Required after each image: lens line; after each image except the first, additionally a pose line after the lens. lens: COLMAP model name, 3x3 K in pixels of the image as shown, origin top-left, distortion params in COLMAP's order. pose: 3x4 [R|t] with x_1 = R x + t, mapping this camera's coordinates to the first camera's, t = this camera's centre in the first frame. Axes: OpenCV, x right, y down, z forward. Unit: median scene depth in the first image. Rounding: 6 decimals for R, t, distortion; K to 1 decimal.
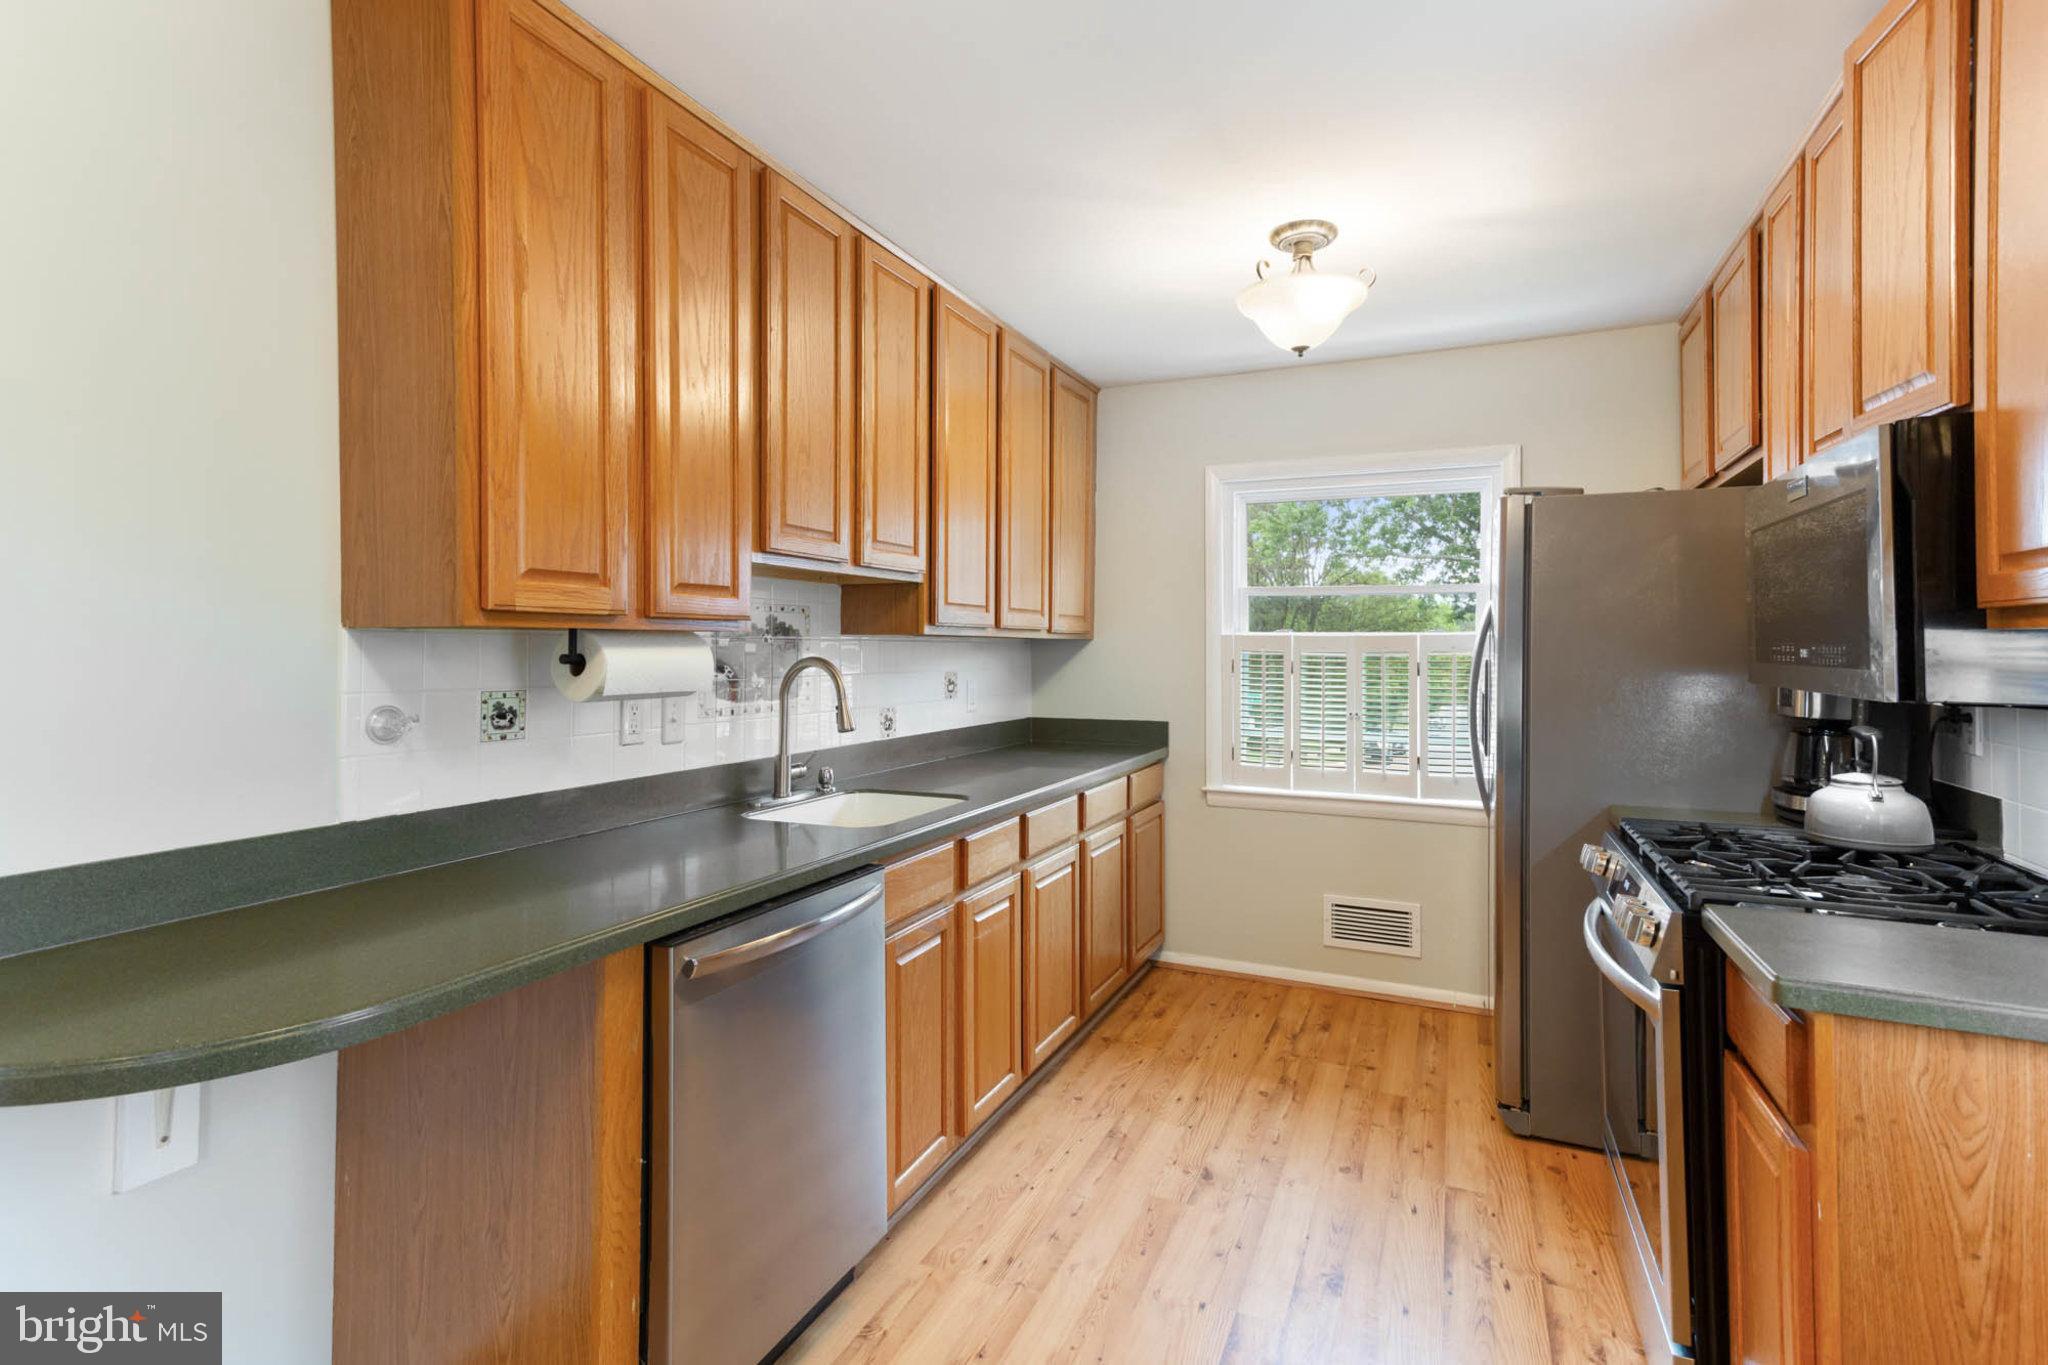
lens RADIAL K [[984.9, 0, 1027.4], [0, 984.9, 640.3], [0, 0, 1]] dist [0.021801, 0.000662]
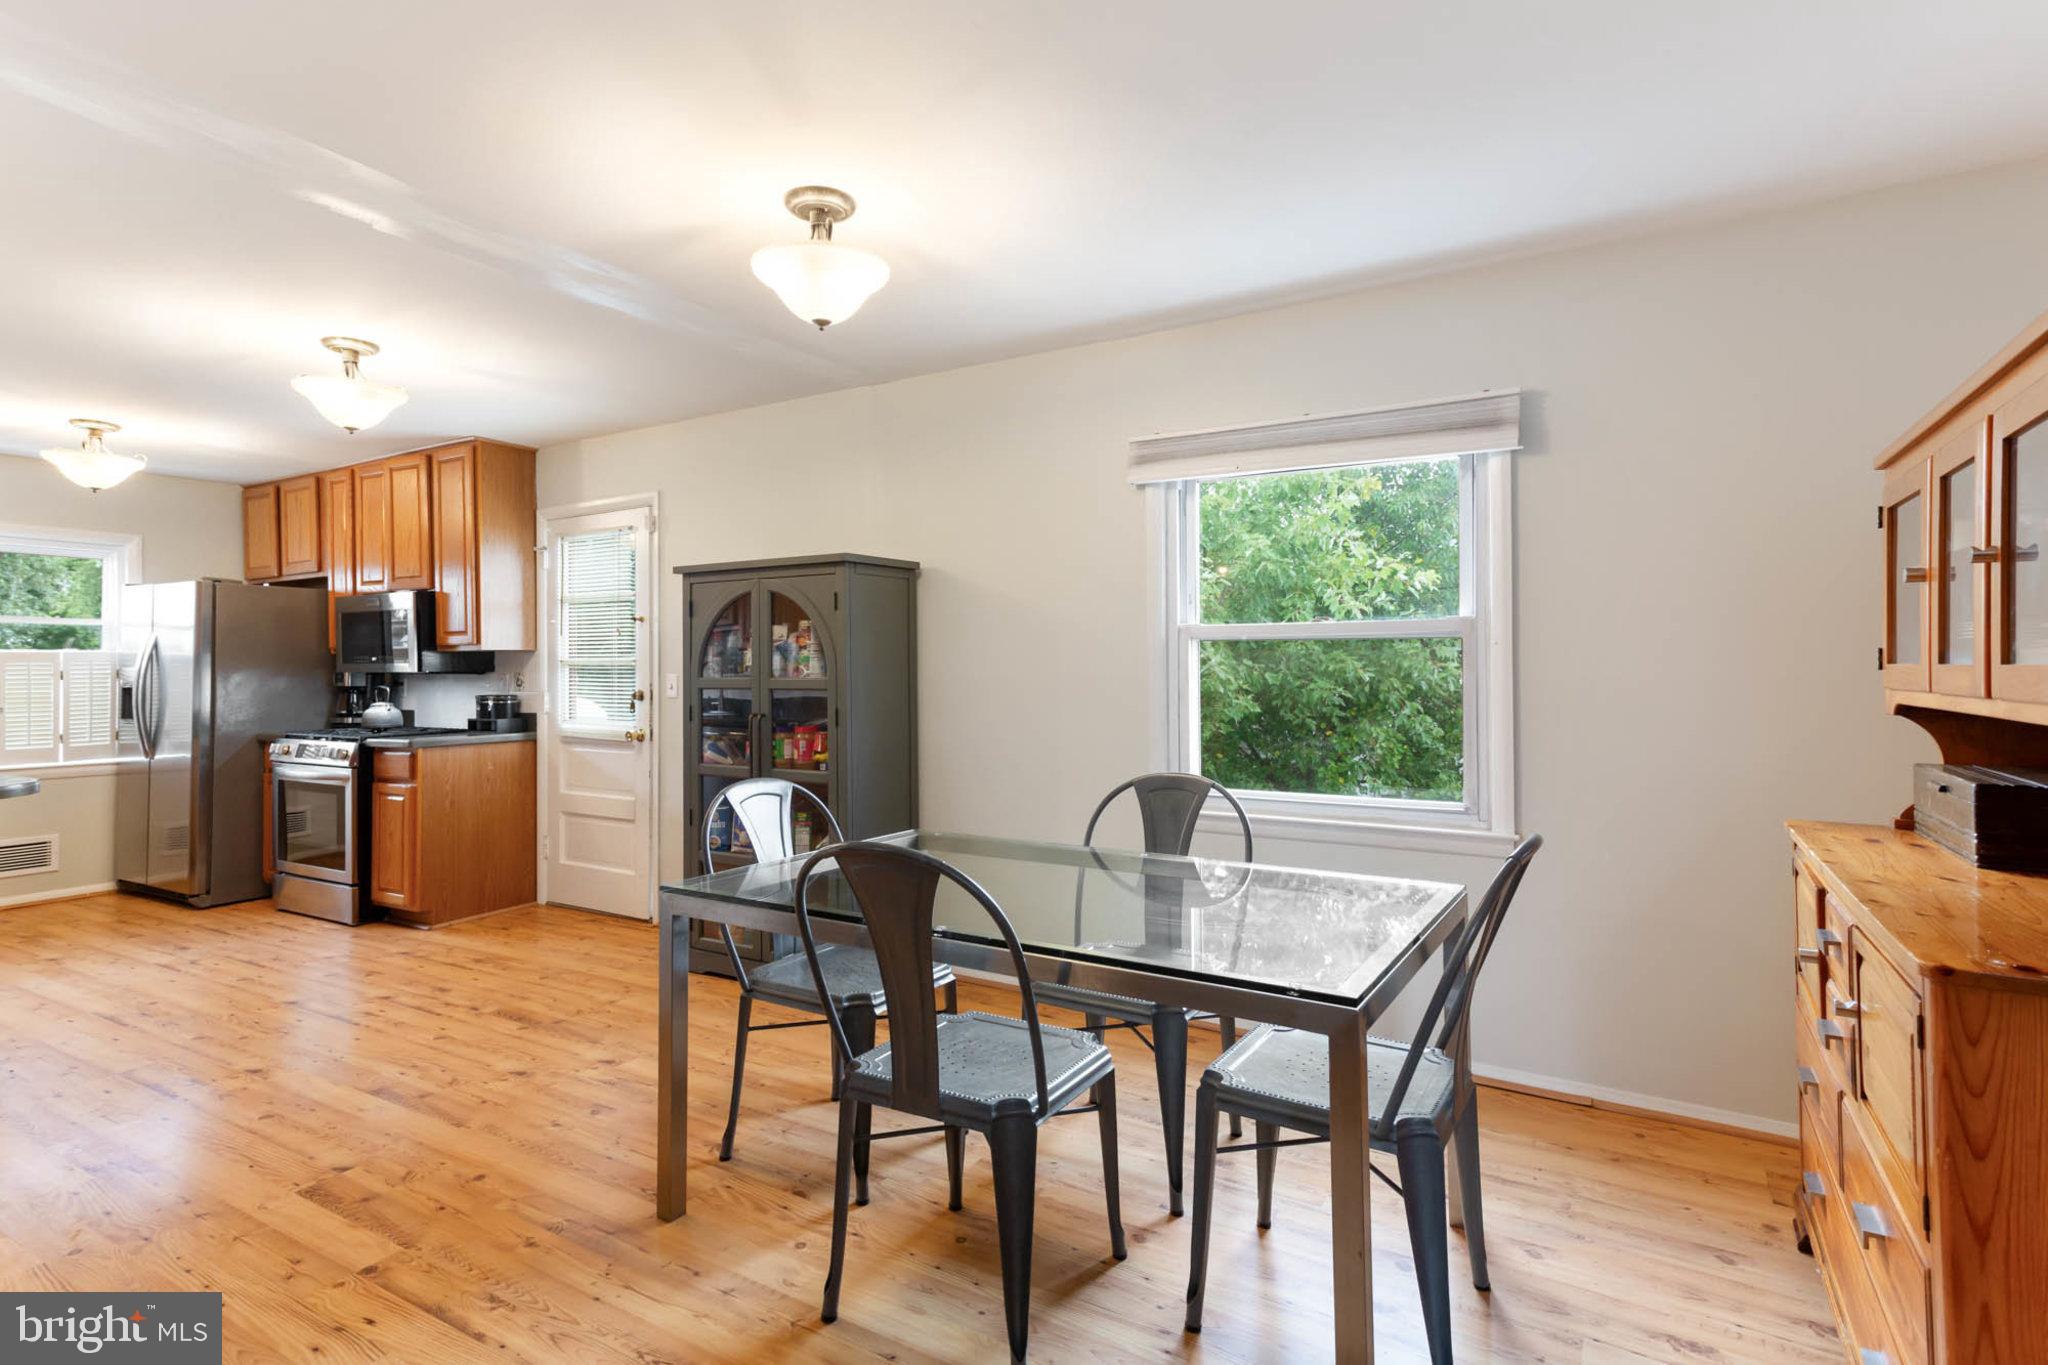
lens RADIAL K [[1001.3, 0, 1061.9], [0, 1001.3, 652.5], [0, 0, 1]] dist [0.027075, 0.000609]
pose [[0.097411, 0.007935, 0.995213, -1.247227], [0.004648, 0.999954, -0.008427, 0.019164], [-0.995233, 0.005446, 0.097369, -0.812258]]
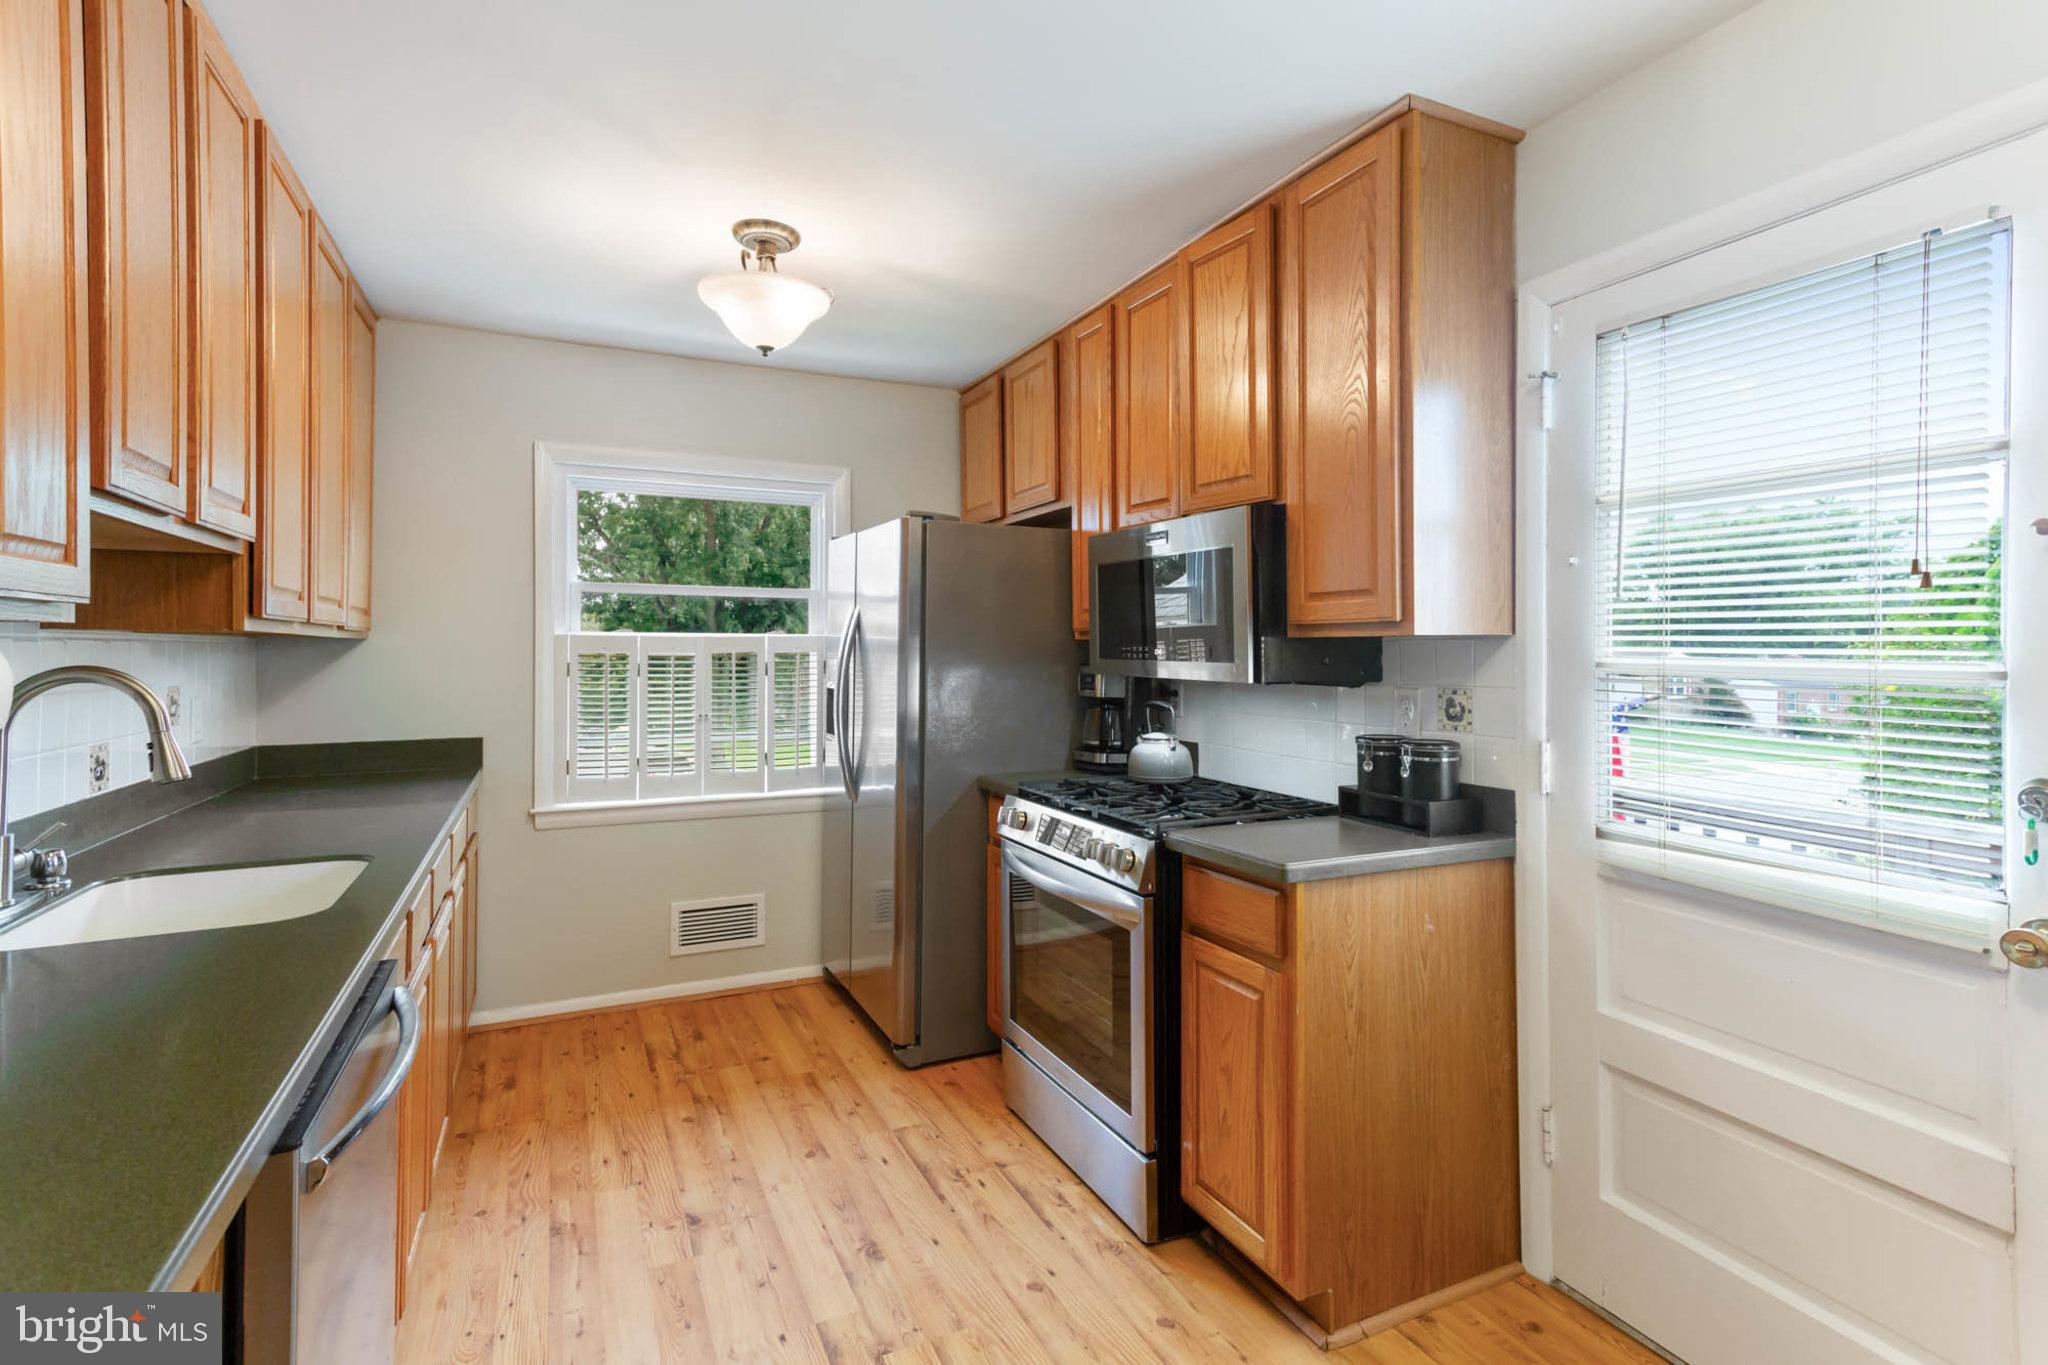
lens RADIAL K [[984.9, 0, 1027.4], [0, 984.9, 640.3], [0, 0, 1]] dist [0.021801, 0.000662]
pose [[0.647067, 0.002526, 0.762429, -0.278682], [-0.001756, 0.999997, -0.001823, 0.000197], [-0.762431, -0.000159, 0.647069, 0.139648]]
